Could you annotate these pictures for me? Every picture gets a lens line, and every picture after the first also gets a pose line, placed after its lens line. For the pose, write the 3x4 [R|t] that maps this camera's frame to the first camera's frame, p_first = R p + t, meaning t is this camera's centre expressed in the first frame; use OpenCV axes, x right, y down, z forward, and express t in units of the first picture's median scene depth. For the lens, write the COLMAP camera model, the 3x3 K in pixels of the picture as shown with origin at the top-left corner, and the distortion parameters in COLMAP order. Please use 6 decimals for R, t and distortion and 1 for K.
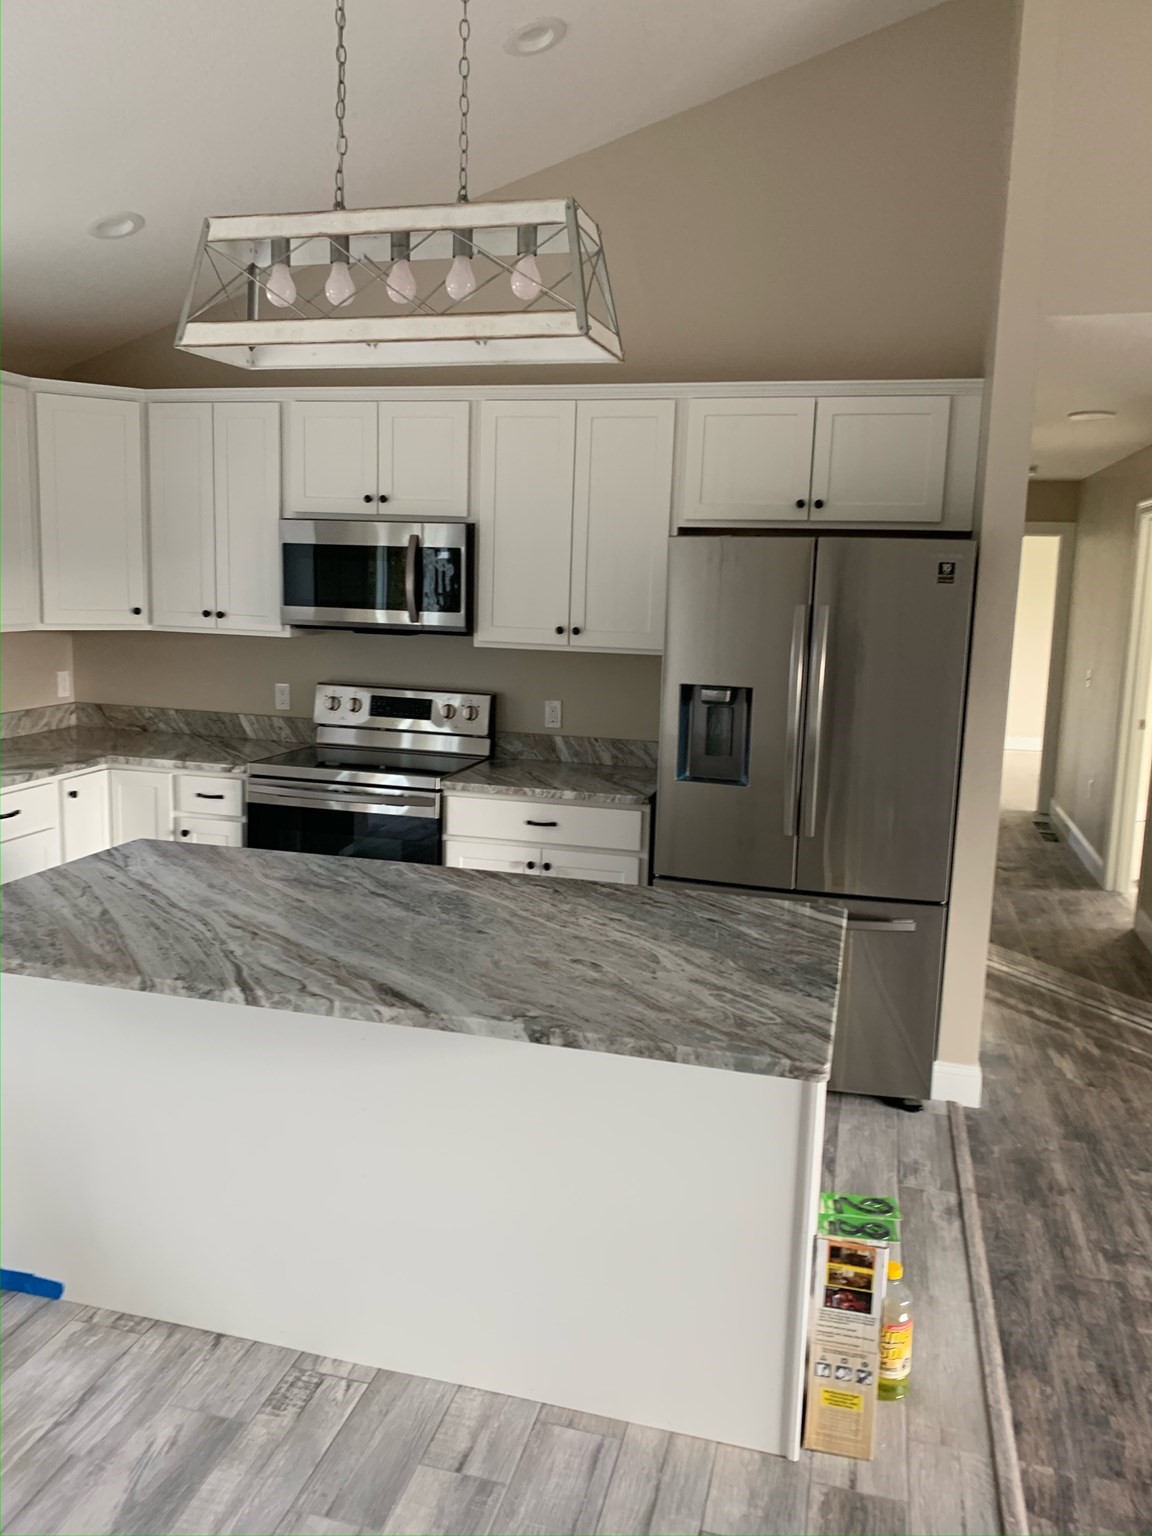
lens RADIAL K [[1155.9, 0, 576.0], [0, 1155.9, 768.0], [0, 0, 1]] dist [0.090678, -0.095295]
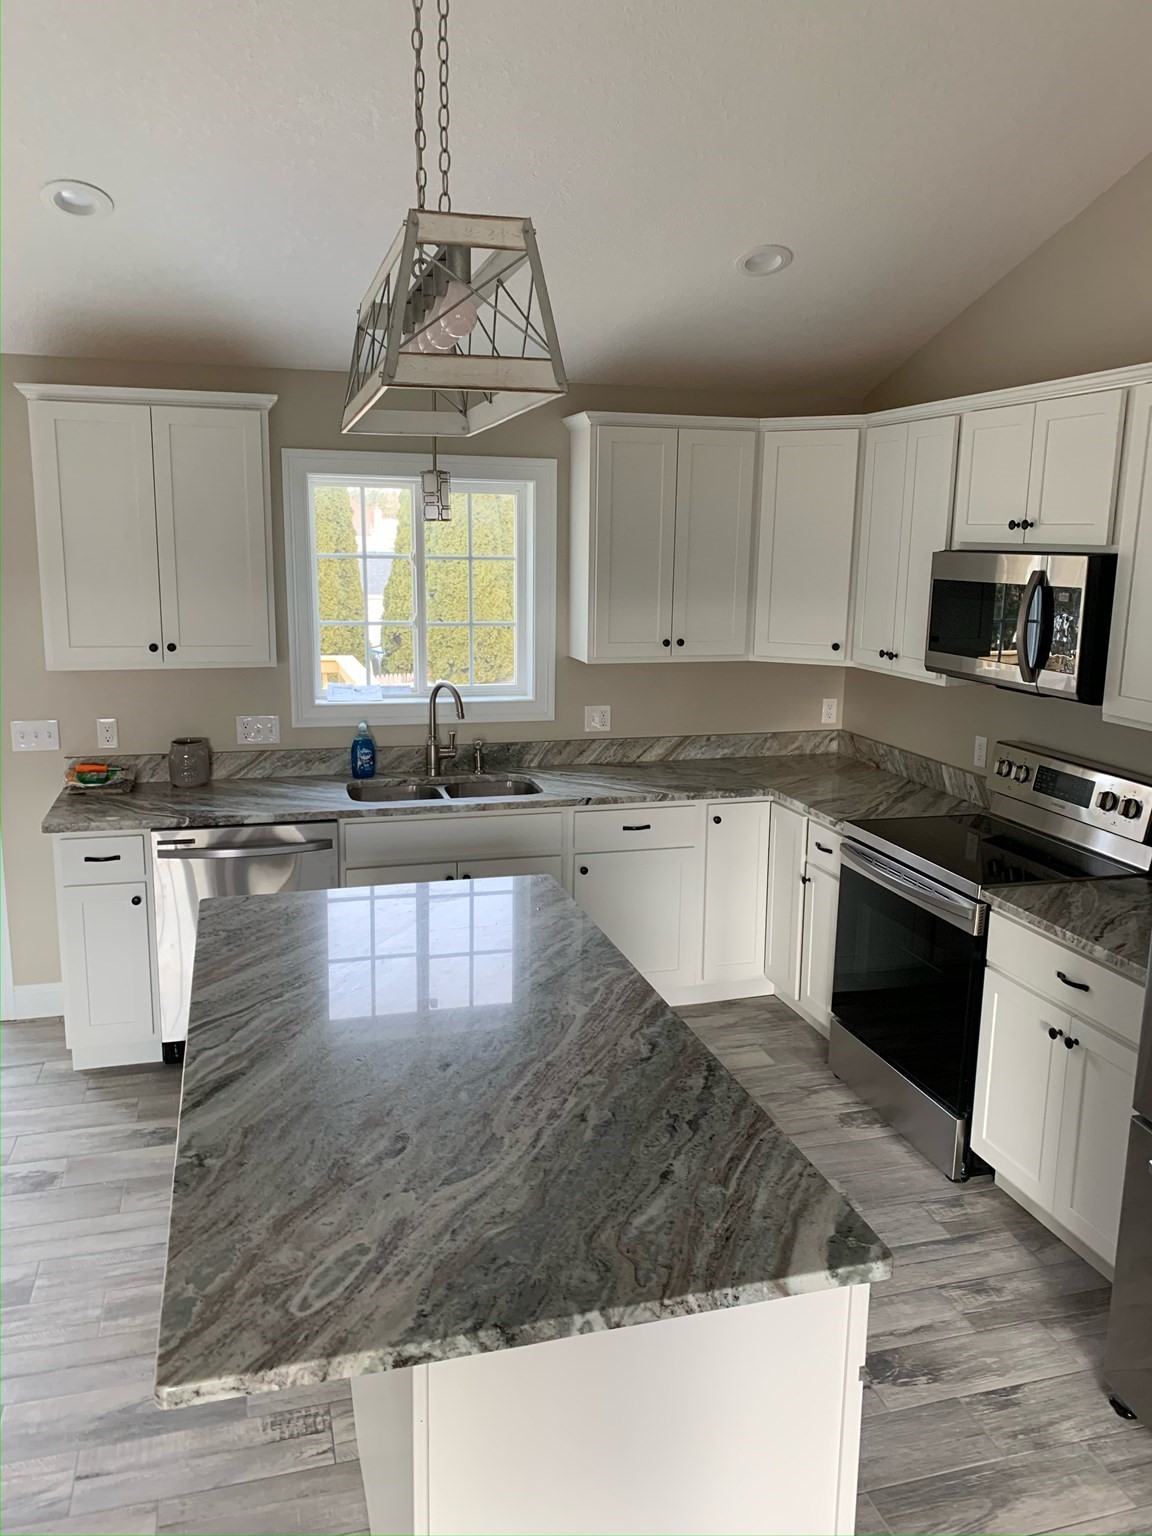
lens RADIAL K [[1183.2, 0, 576.0], [0, 1183.2, 768.0], [0, 0, 1]] dist [-0.004051, -0.002905]
pose [[0.523891, 0.145730, -0.839227, 0.380874], [-0.141566, 0.986450, 0.082922, -0.093256], [0.839939, 0.075364, 0.537422, 0.330842]]
